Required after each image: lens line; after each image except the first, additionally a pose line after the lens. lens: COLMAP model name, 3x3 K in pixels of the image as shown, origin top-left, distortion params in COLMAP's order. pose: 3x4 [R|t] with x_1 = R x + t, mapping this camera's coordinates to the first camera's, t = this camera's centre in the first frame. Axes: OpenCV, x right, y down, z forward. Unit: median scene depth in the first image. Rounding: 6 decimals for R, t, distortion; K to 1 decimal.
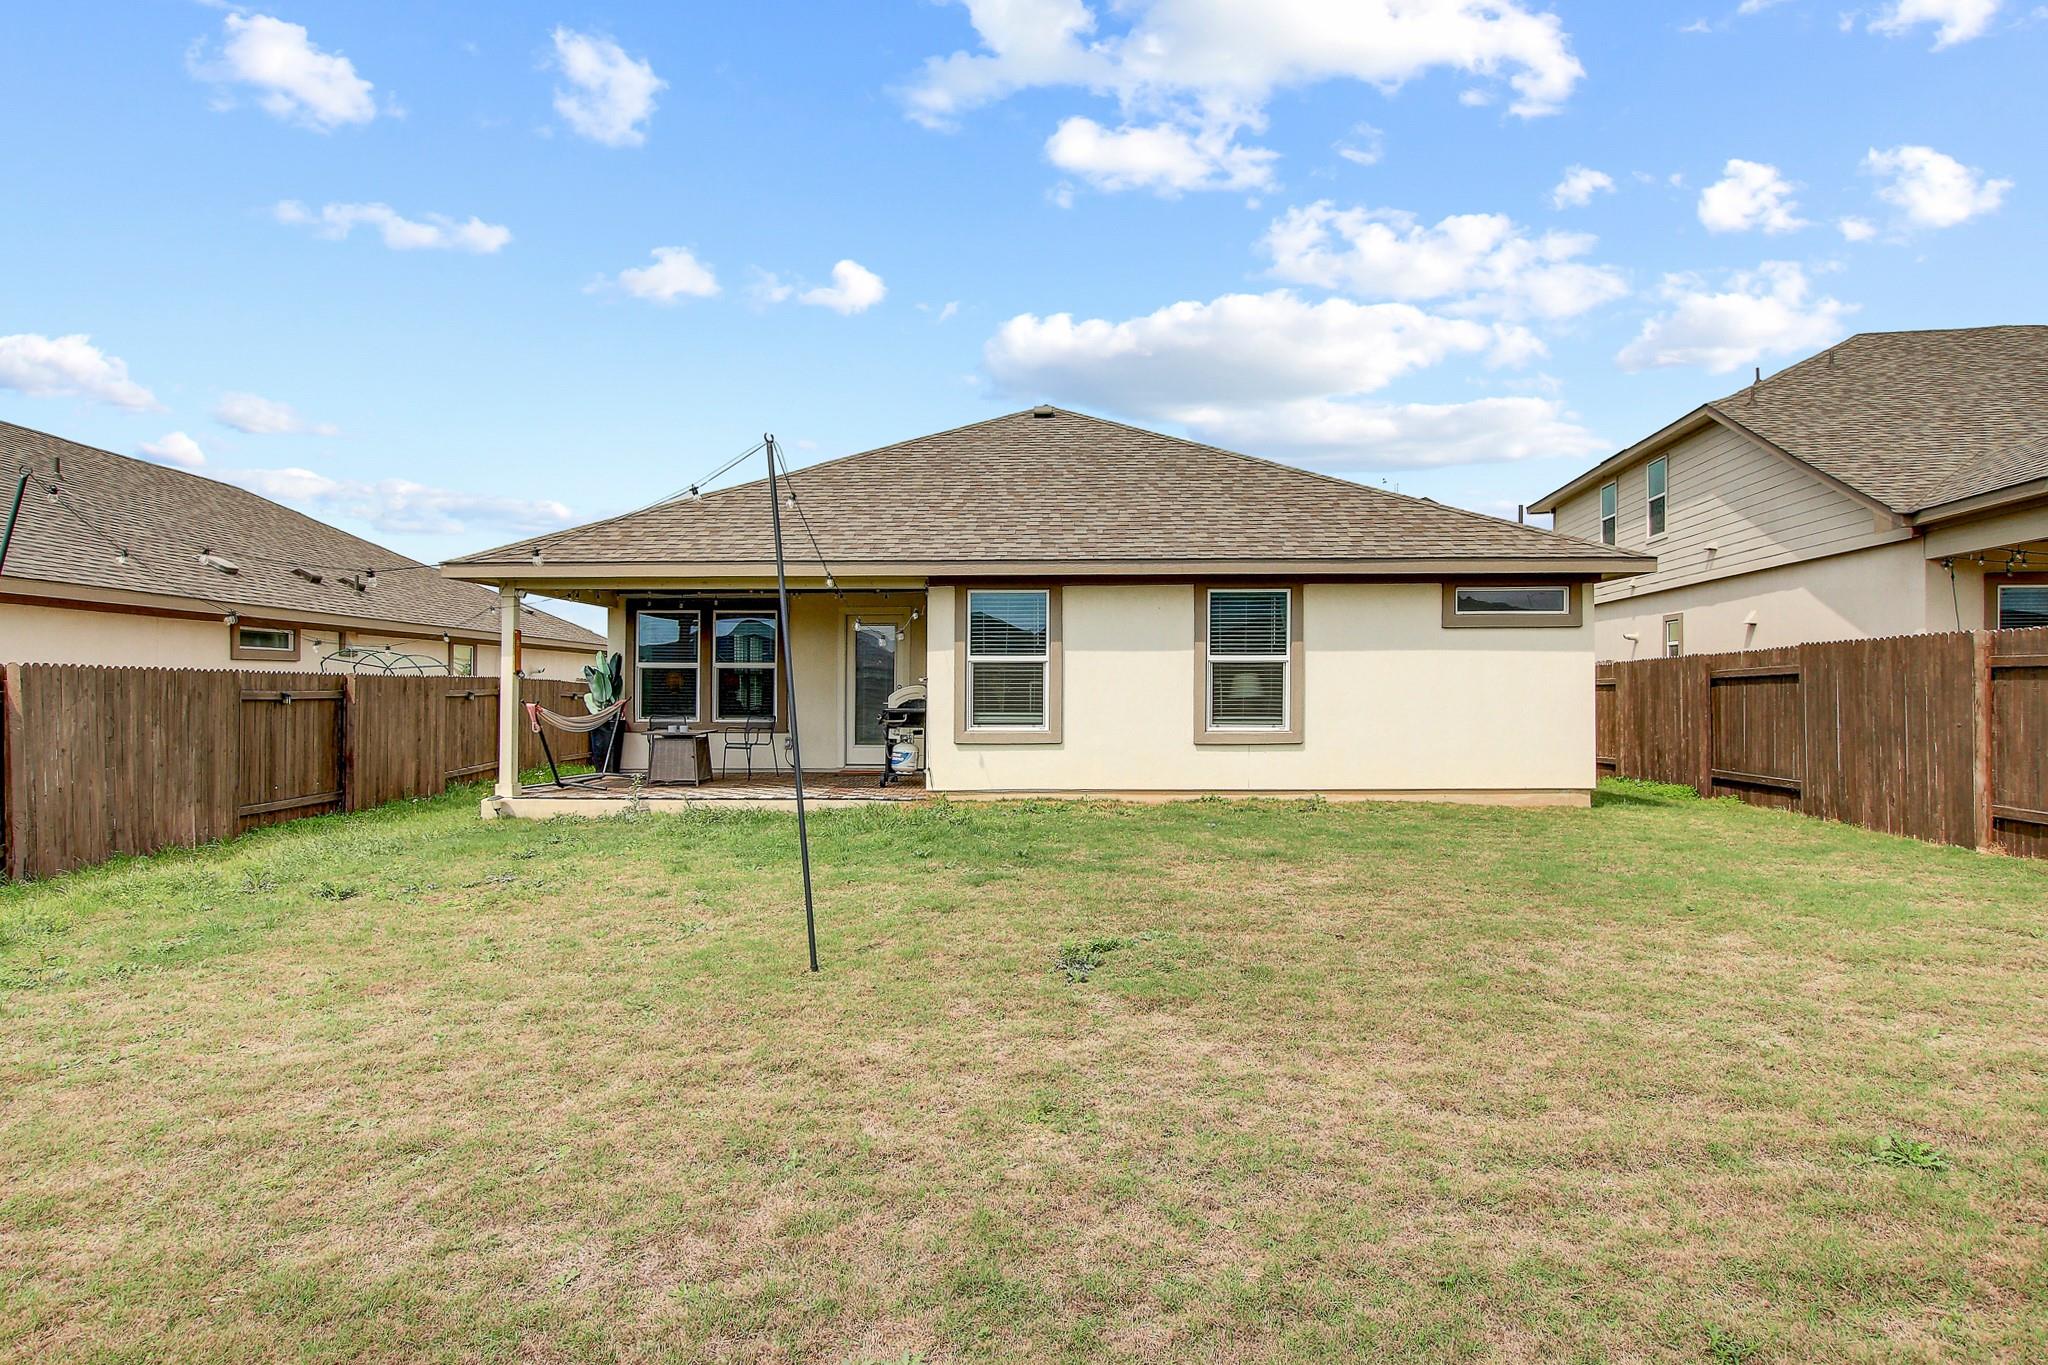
lens RADIAL K [[1134.7, 0, 1024.4], [0, 1134.7, 677.2], [0, 0, 1]] dist [0.001493, 0.000265]
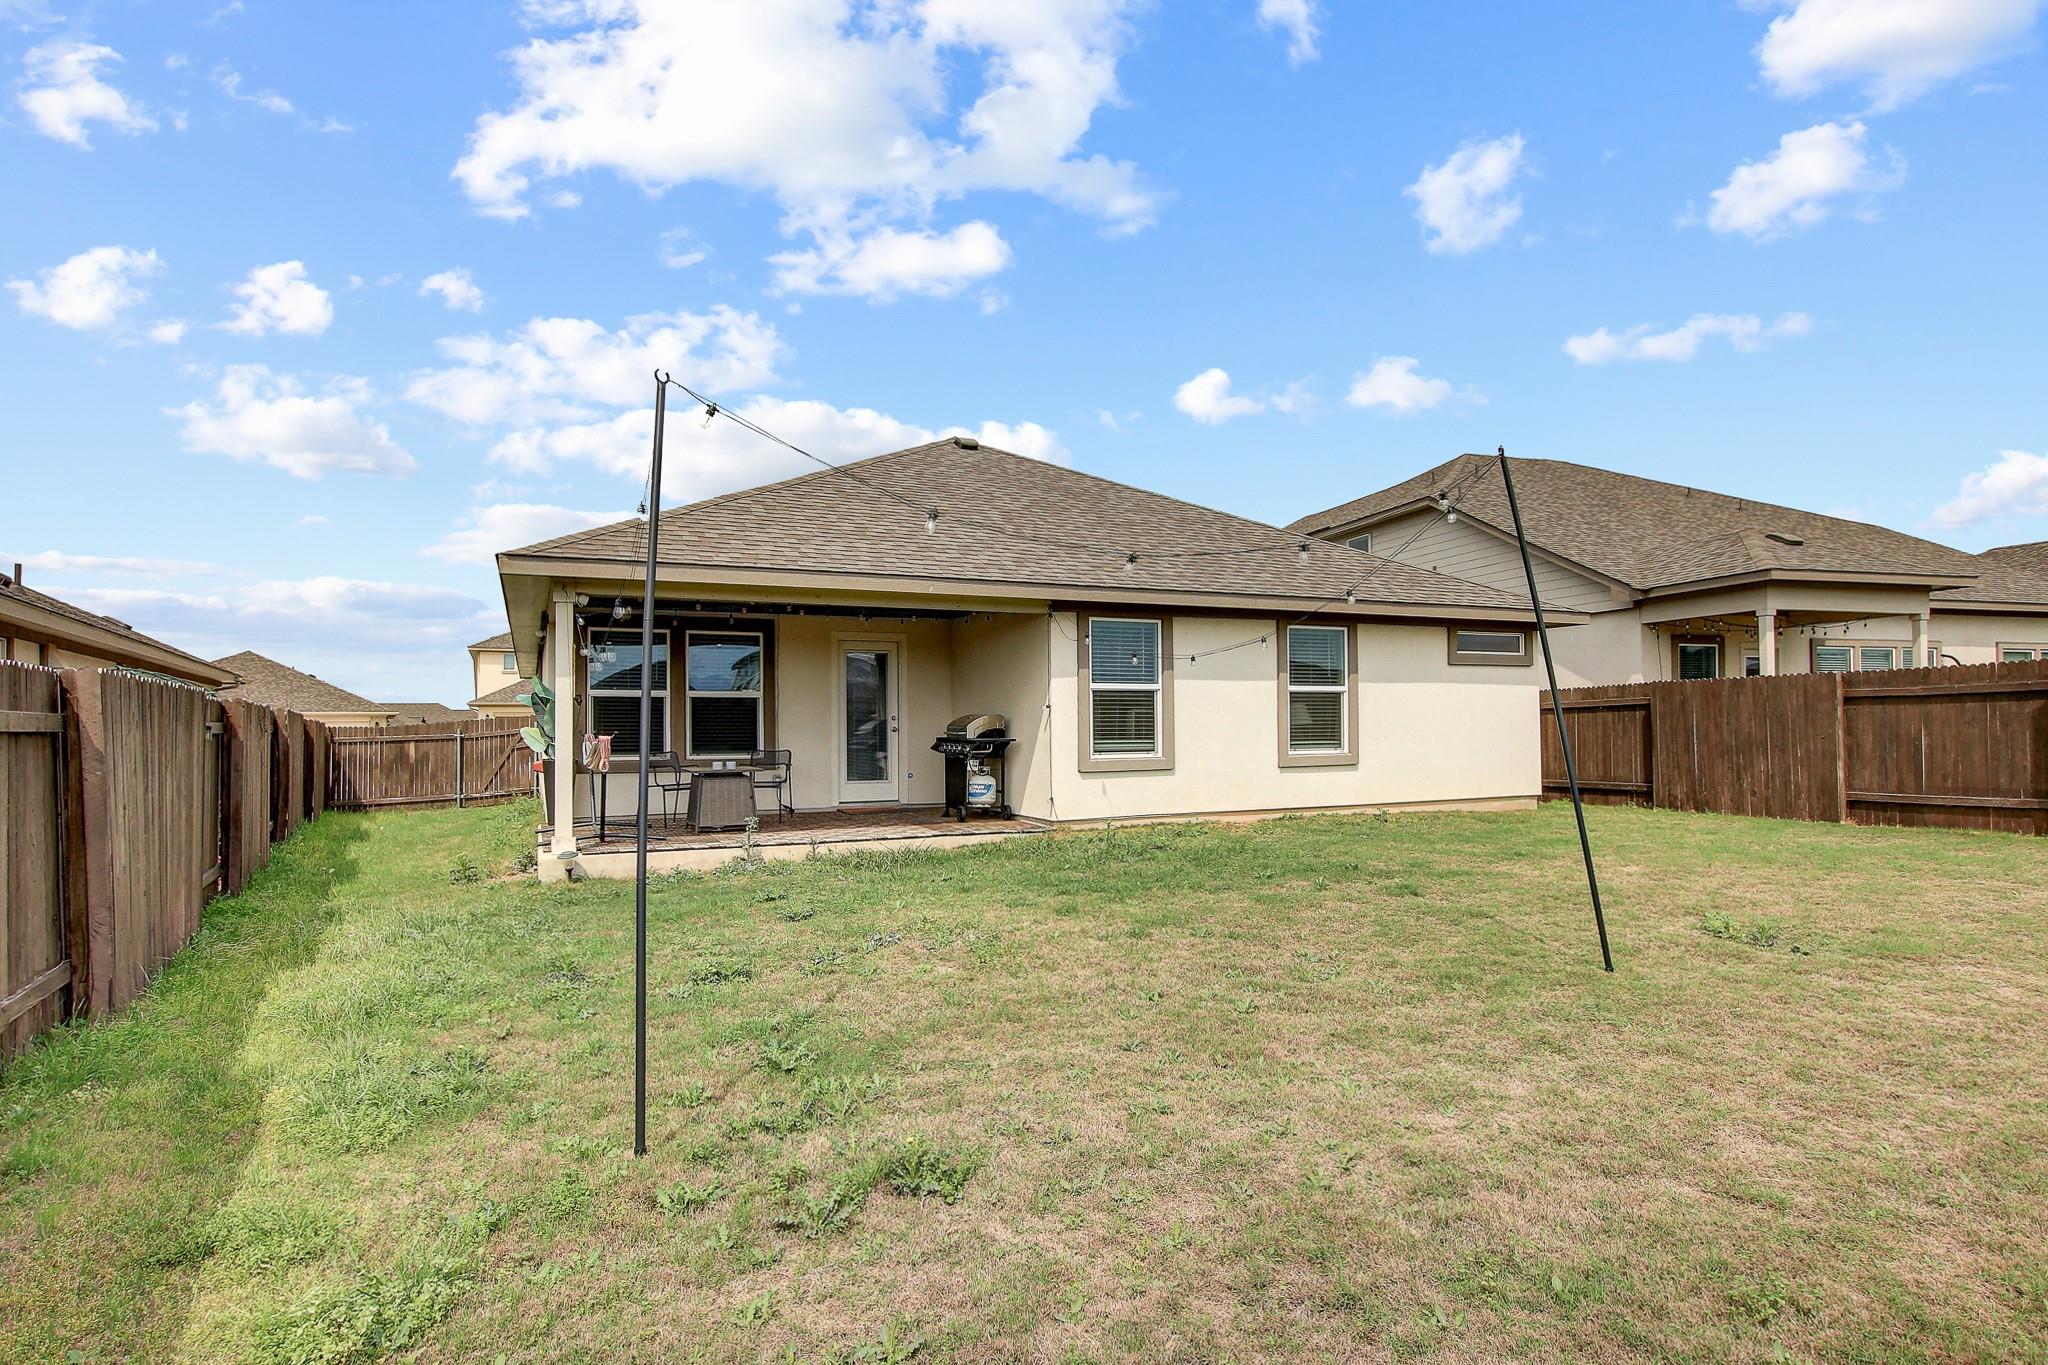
lens RADIAL K [[1093.5, 0, 1021.2], [0, 1093.5, 728.9], [0, 0, 1]] dist [-0.000497, -0.000014]
pose [[0.889493, -0.006193, 0.456907, -0.538514], [0.003244, 0.999969, 0.007238, 0.013883], [-0.456937, -0.004956, 0.889485, 0.179152]]
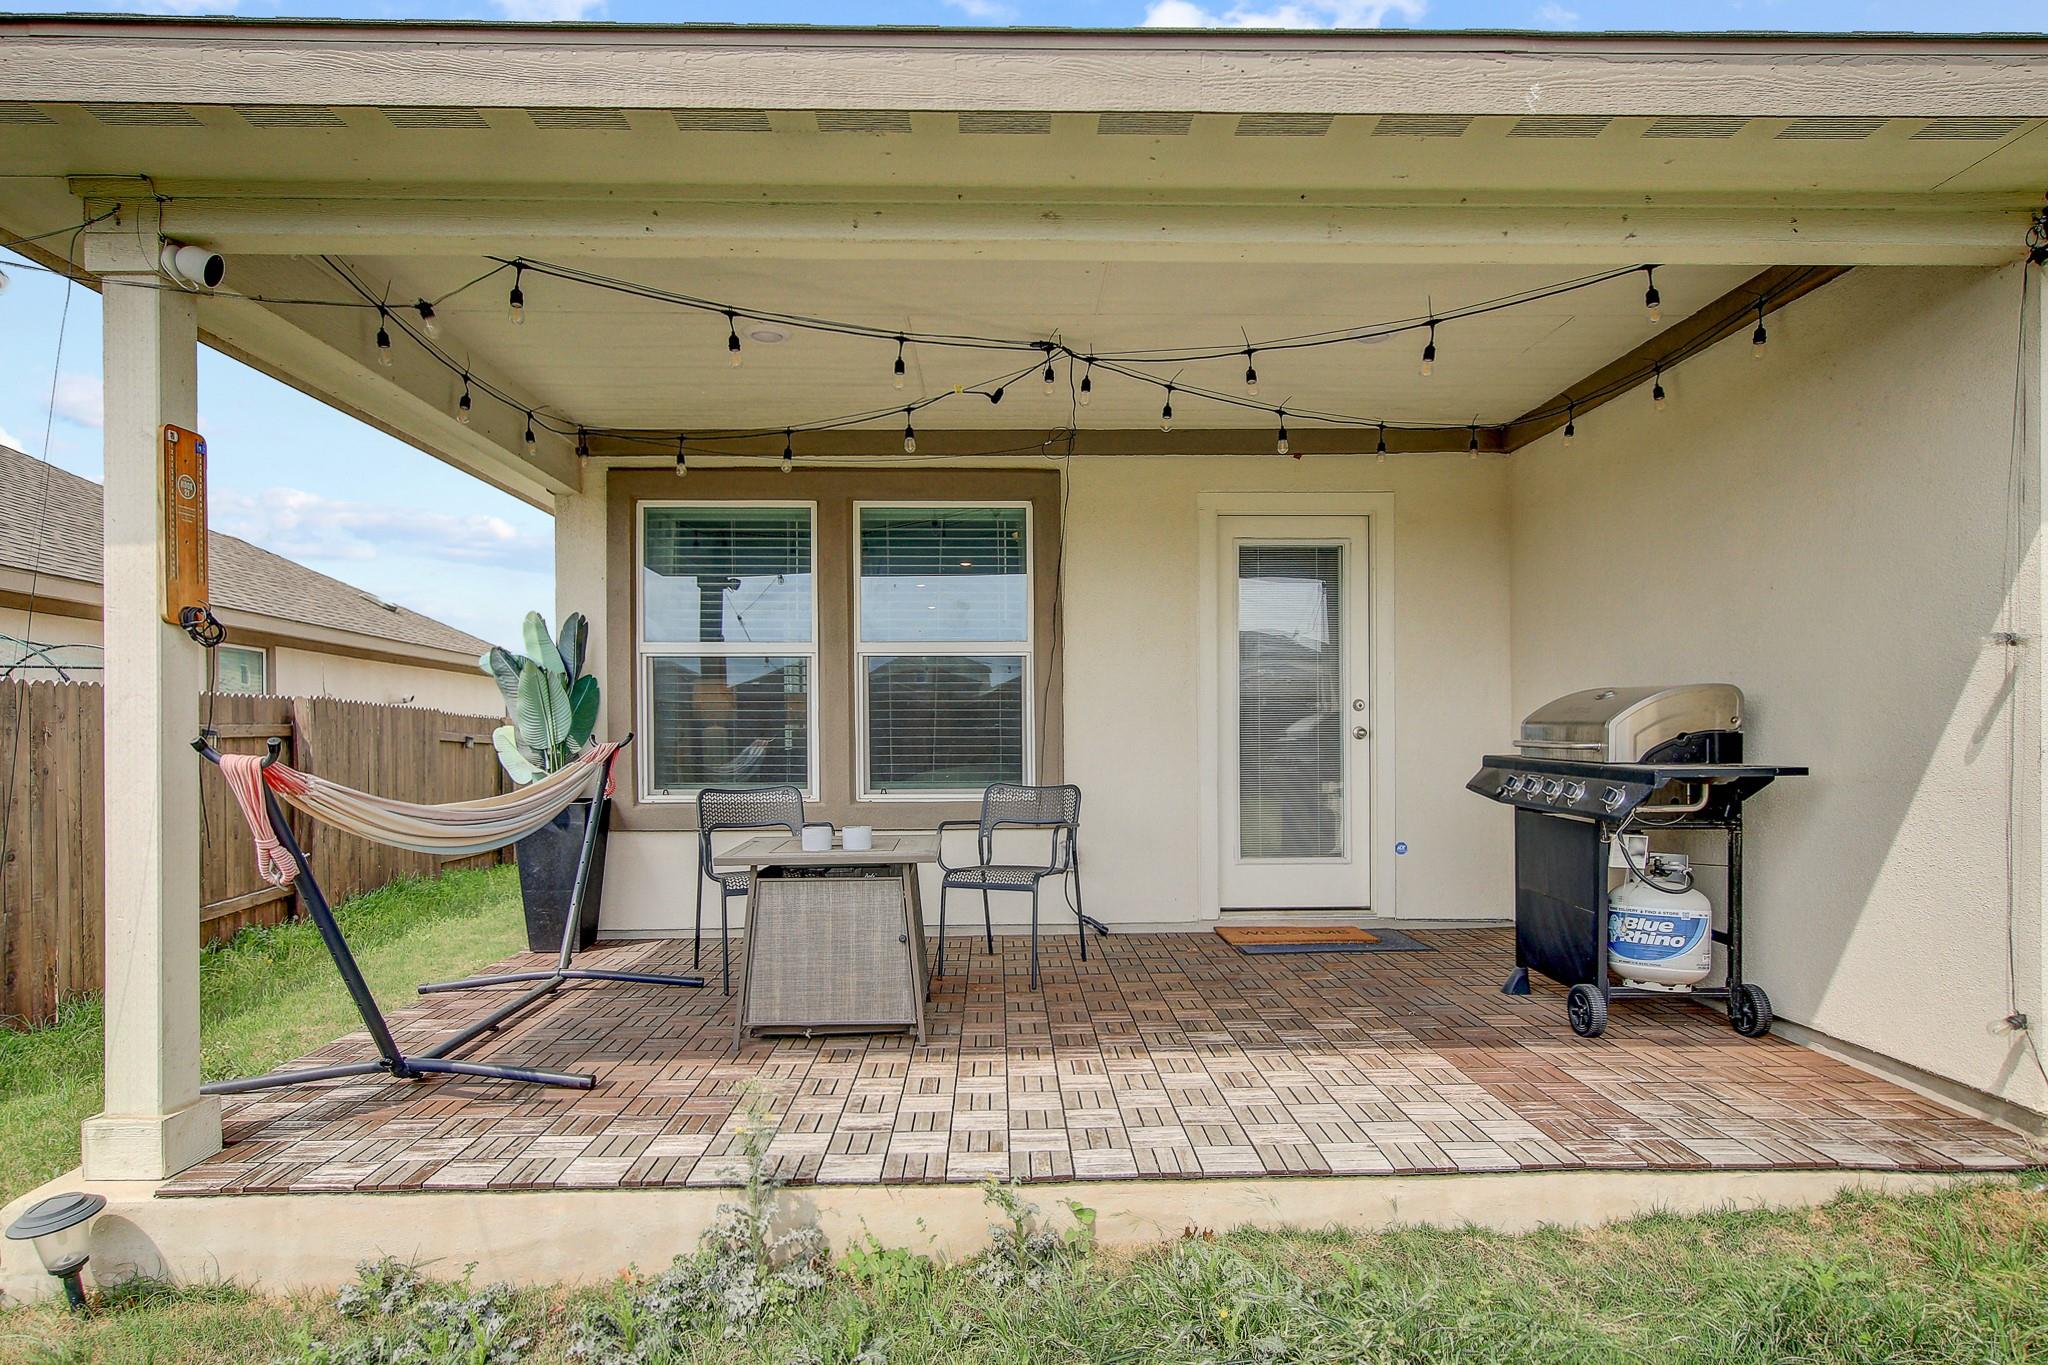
lens RADIAL K [[1093.5, 0, 1021.2], [0, 1093.5, 728.9], [0, 0, 1]] dist [-0.000497, -0.000014]
pose [[0.998195, -0.005189, 0.059825, -0.304240], [0.004964, 0.999980, 0.003908, 0.018282], [-0.059844, -0.003604, 0.998201, 0.804982]]
